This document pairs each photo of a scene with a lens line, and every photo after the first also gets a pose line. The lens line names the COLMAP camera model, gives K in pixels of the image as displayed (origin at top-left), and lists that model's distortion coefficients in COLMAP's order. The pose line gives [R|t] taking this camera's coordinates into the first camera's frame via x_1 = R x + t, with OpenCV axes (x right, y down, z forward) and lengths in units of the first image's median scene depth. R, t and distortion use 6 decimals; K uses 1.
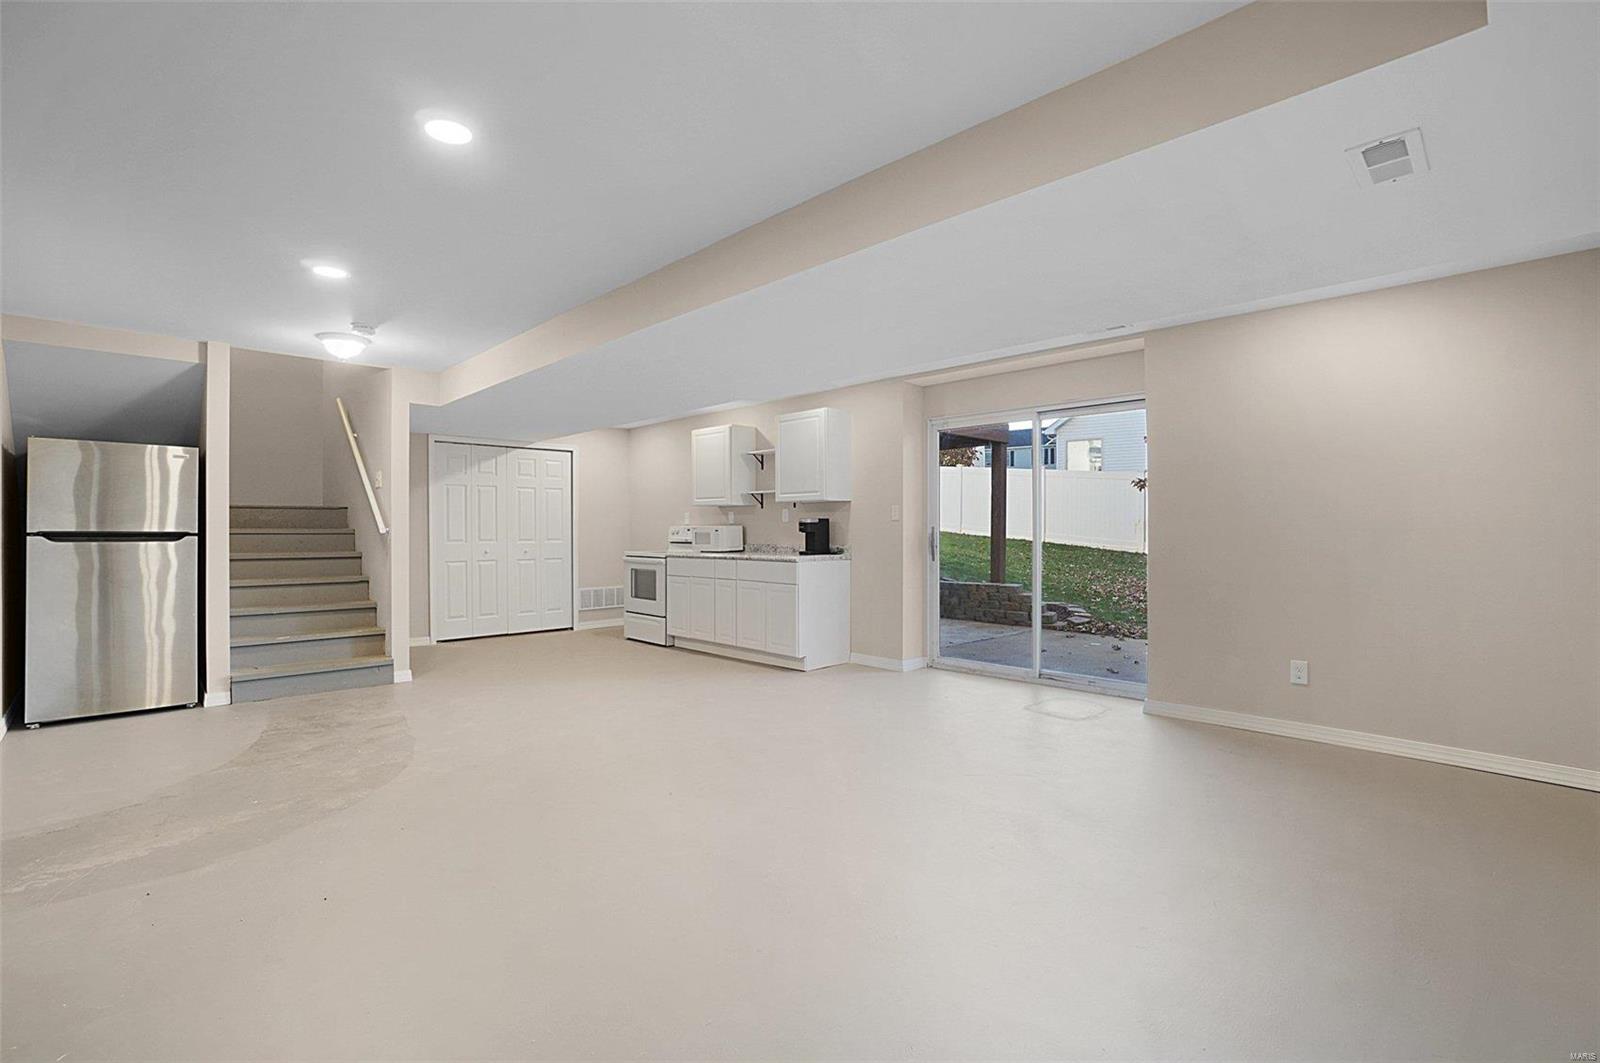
lens RADIAL K [[727.1, 0, 800.0], [0, 727.1, 531.5], [0, 0, 1]] dist [-0.027874, 0.000713]
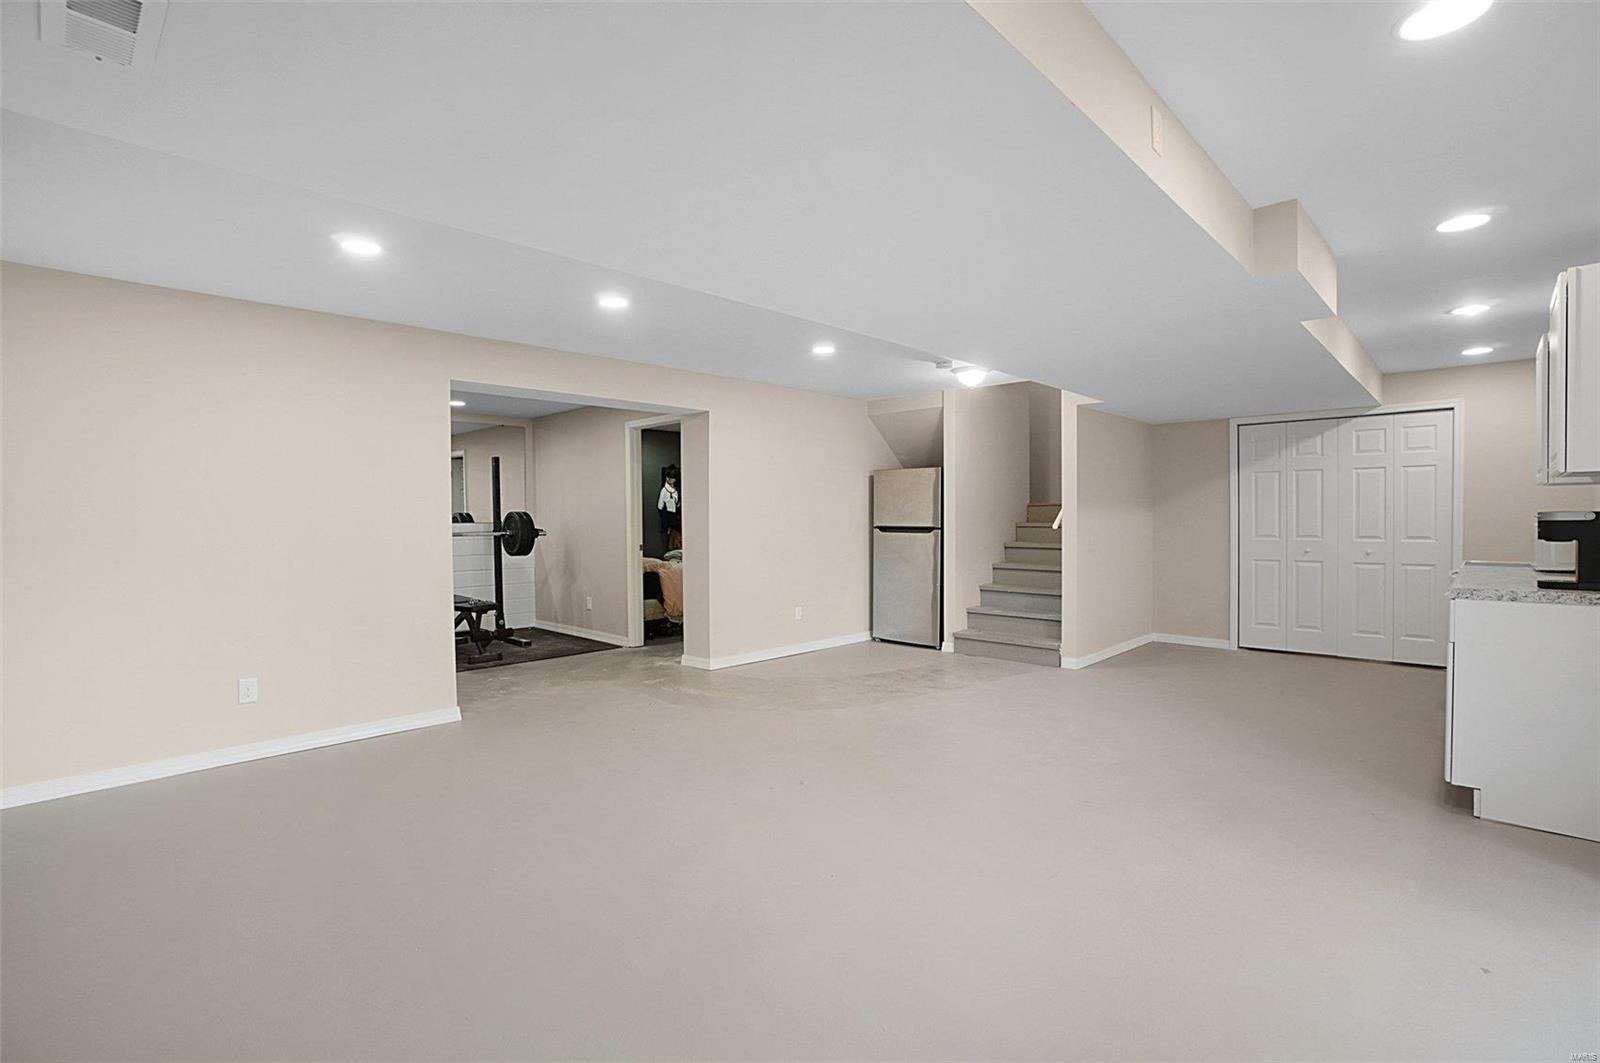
lens RADIAL K [[760.8, 0, 800.0], [0, 760.8, 531.5], [0, 0, 1]] dist [0.000235, 0.000050]
pose [[0.064297, 0.024910, -0.997620, 0.576120], [0.003284, 0.999678, 0.025173, -0.025827], [0.997925, -0.004895, 0.064194, 0.555250]]
